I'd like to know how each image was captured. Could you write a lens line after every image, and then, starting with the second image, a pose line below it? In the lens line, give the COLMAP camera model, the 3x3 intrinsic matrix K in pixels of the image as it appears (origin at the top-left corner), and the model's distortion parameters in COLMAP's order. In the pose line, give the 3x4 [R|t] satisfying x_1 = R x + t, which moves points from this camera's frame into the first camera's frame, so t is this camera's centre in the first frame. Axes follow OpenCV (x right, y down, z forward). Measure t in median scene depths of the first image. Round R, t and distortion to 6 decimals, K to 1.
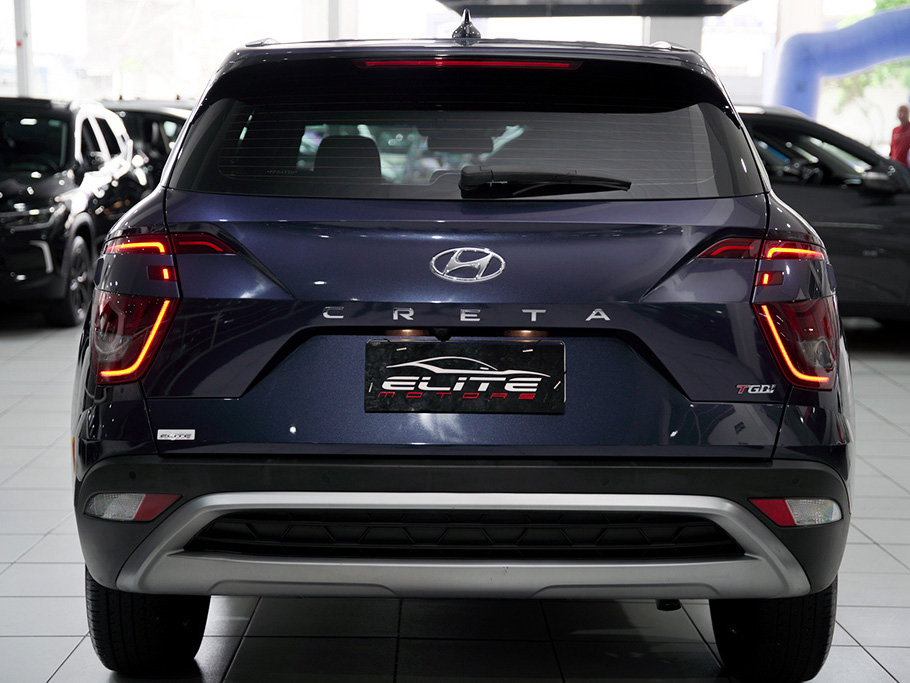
lens RADIAL K [[1787.9, 0, 455.0], [0, 1787.9, 341.5], [0, 0, 1]] dist [-0.060710, -0.259772]
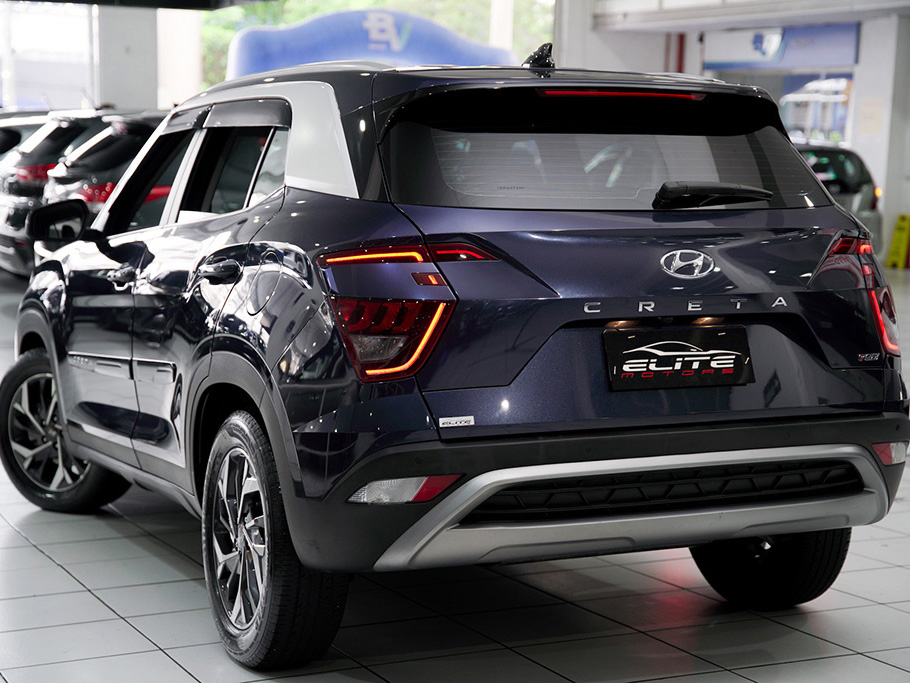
lens RADIAL K [[1722.1, 0, 455.0], [0, 1722.1, 341.5], [0, 0, 1]] dist [0.059448, -0.107718]
pose [[0.907538, -0.043482, 0.417714, -0.614434], [0.046275, 0.998923, 0.003445, -0.002035], [-0.417414, 0.016203, 0.908572, 0.012298]]
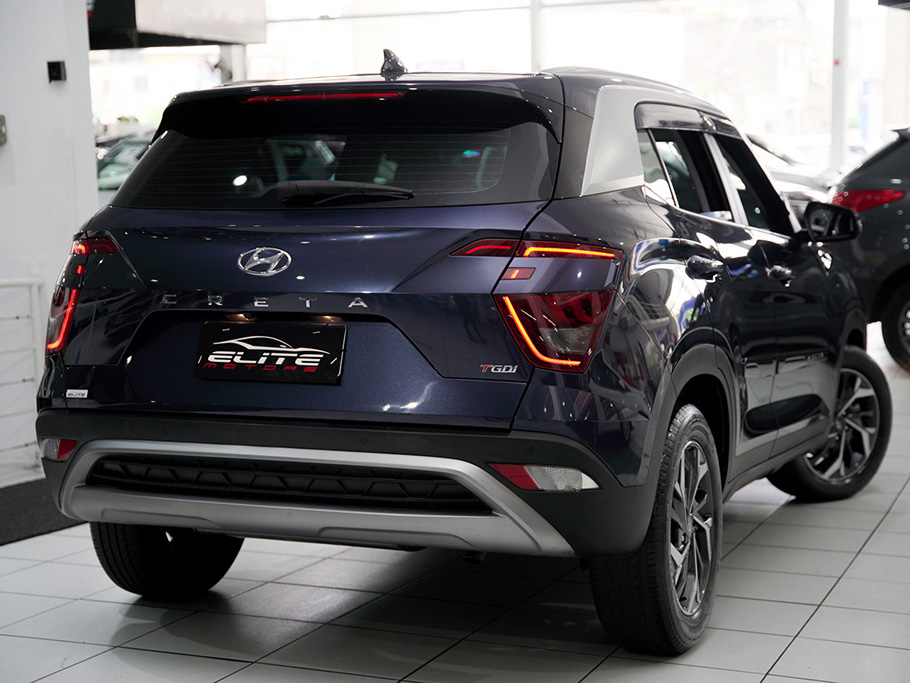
lens RADIAL K [[1604.4, 0, 455.0], [0, 1604.4, 341.5], [0, 0, 1]] dist [0.069271, 0.118122]
pose [[0.920436, 0.016886, -0.390529, 0.553707], [-0.017847, 0.999840, 0.001168, 0.008571], [0.390486, 0.005895, 0.920590, 0.035485]]
